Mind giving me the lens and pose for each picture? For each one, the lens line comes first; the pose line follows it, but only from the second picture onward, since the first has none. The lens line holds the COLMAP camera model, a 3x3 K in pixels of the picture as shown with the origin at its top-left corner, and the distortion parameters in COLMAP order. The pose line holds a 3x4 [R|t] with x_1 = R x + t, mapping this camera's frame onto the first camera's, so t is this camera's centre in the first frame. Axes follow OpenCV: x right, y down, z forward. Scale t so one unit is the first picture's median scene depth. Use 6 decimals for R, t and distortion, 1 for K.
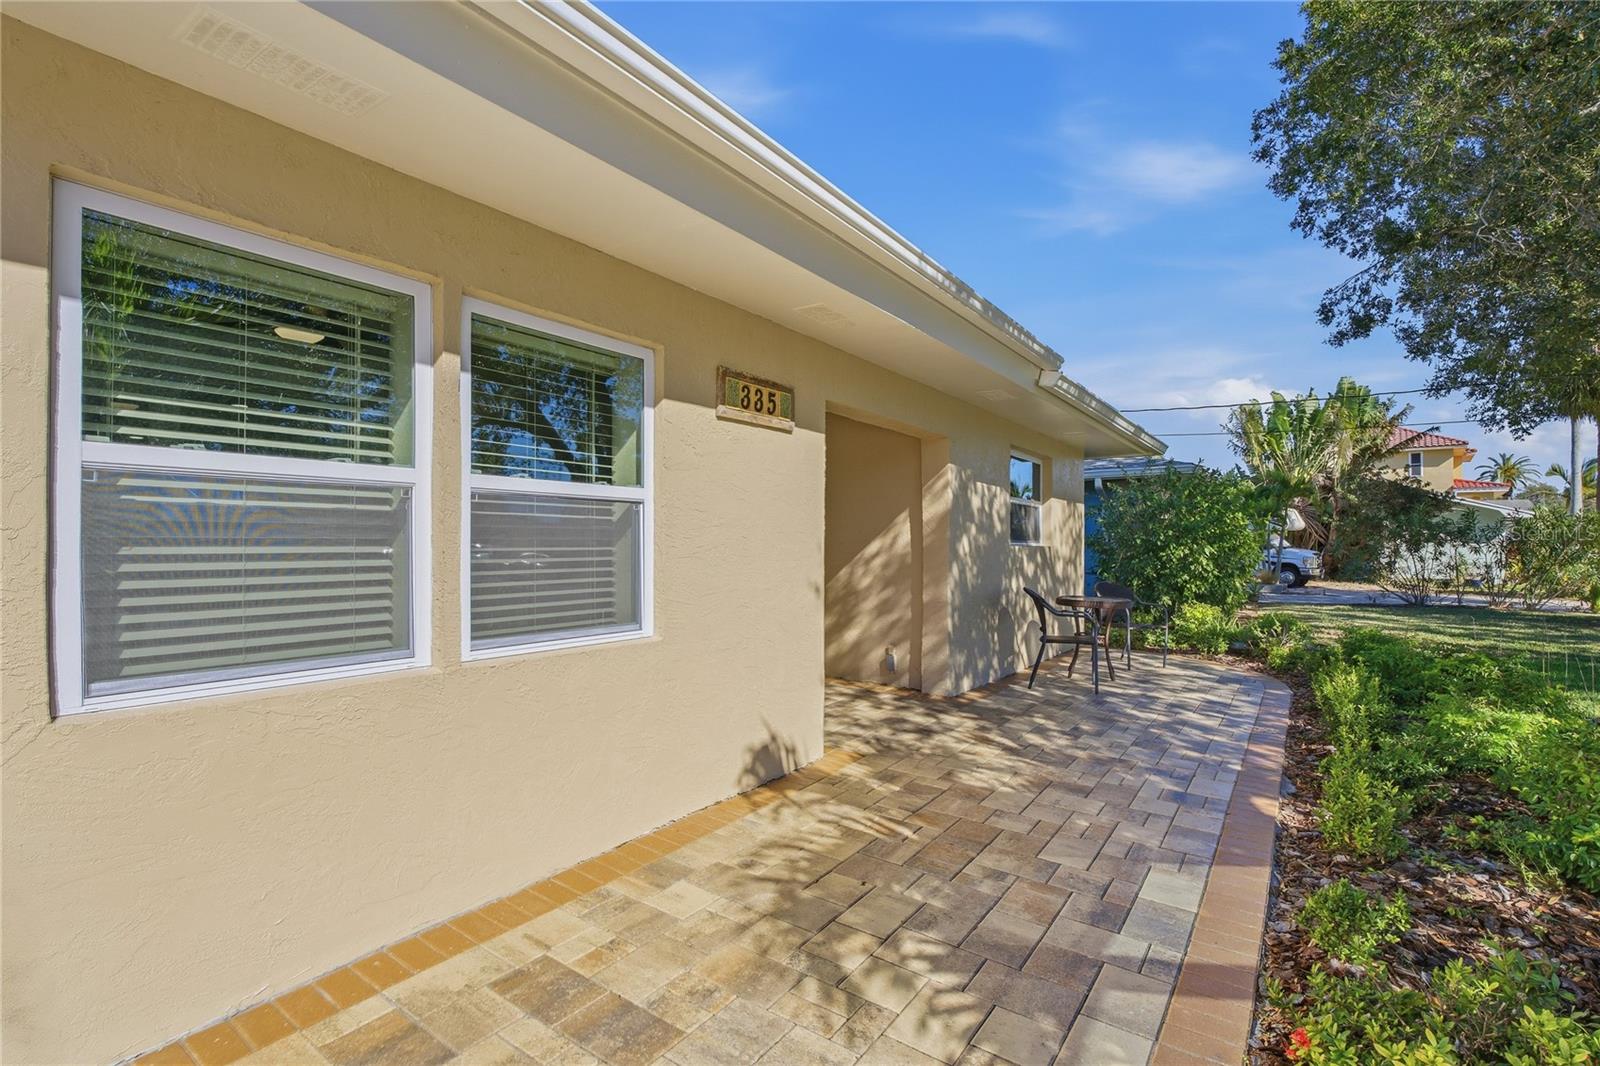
lens RADIAL K [[728.6, 0, 801.5], [0, 728.6, 539.2], [0, 0, 1]] dist [-0.012247, -0.000603]
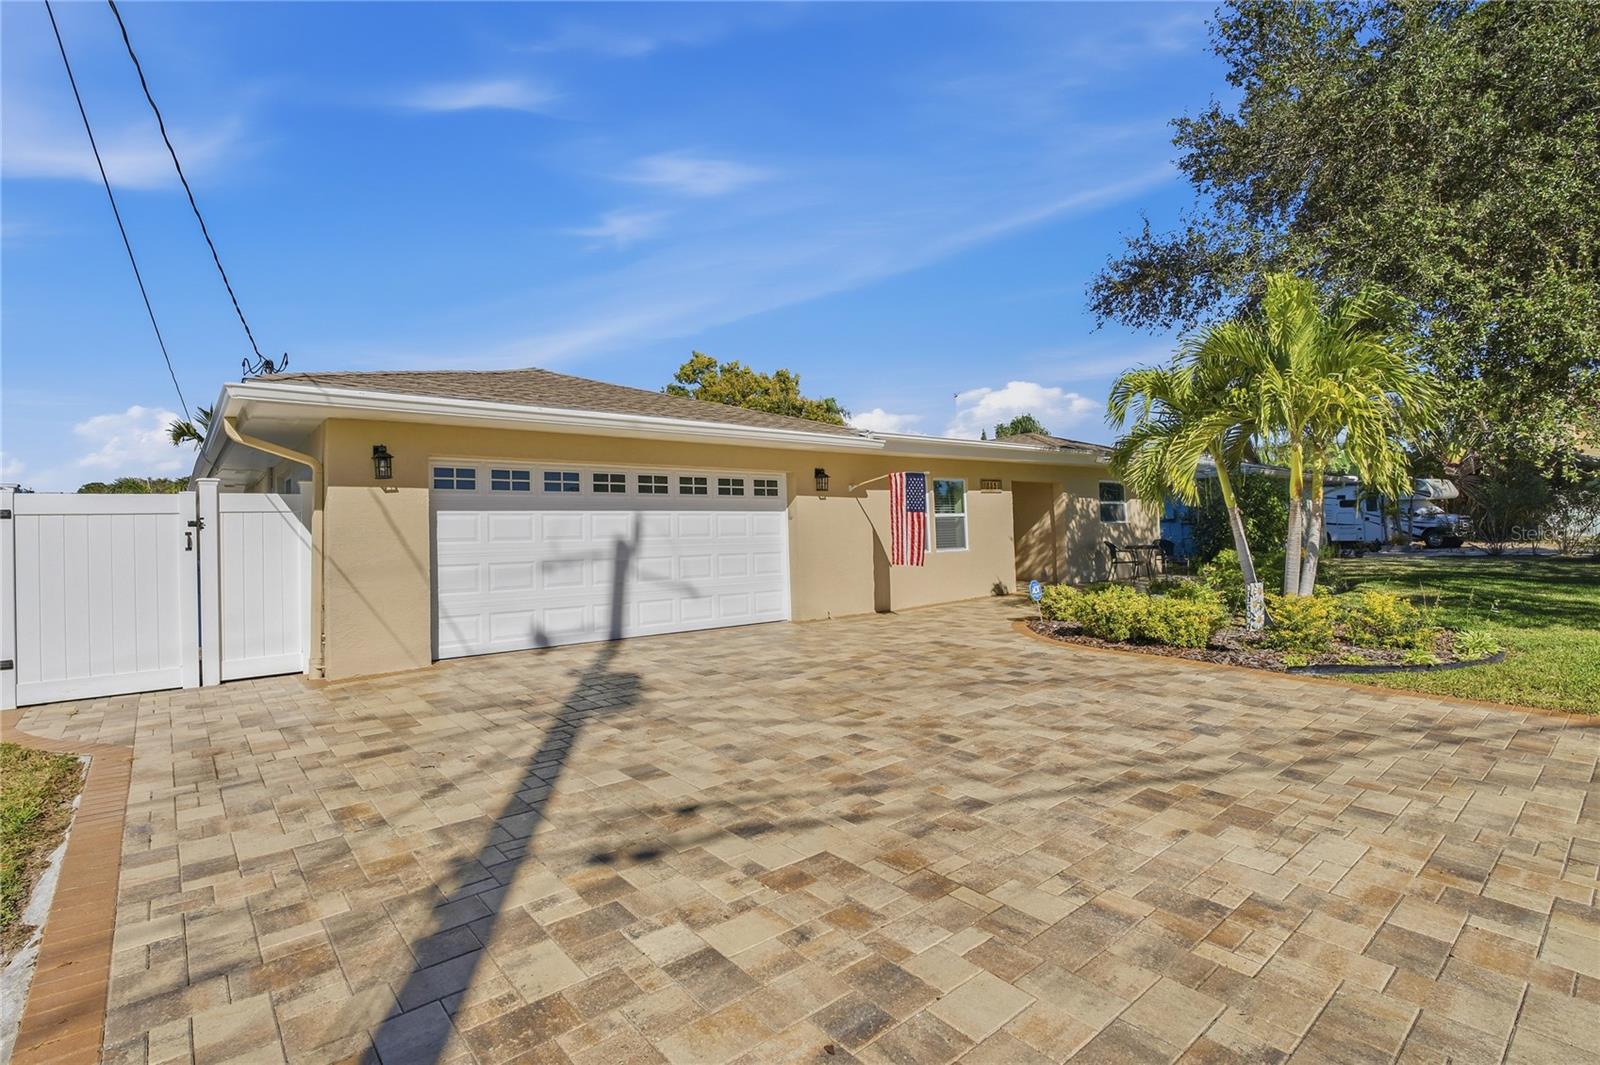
lens RADIAL K [[728.6, 0, 783.5], [0, 728.6, 527.8], [0, 0, 1]] dist [-0.012247, -0.000603]
pose [[0.959838, -0.045189, -0.276892, -0.038170], [0.043678, 0.998978, -0.011625, 0.006630], [0.277134, -0.000936, 0.960831, -1.666399]]
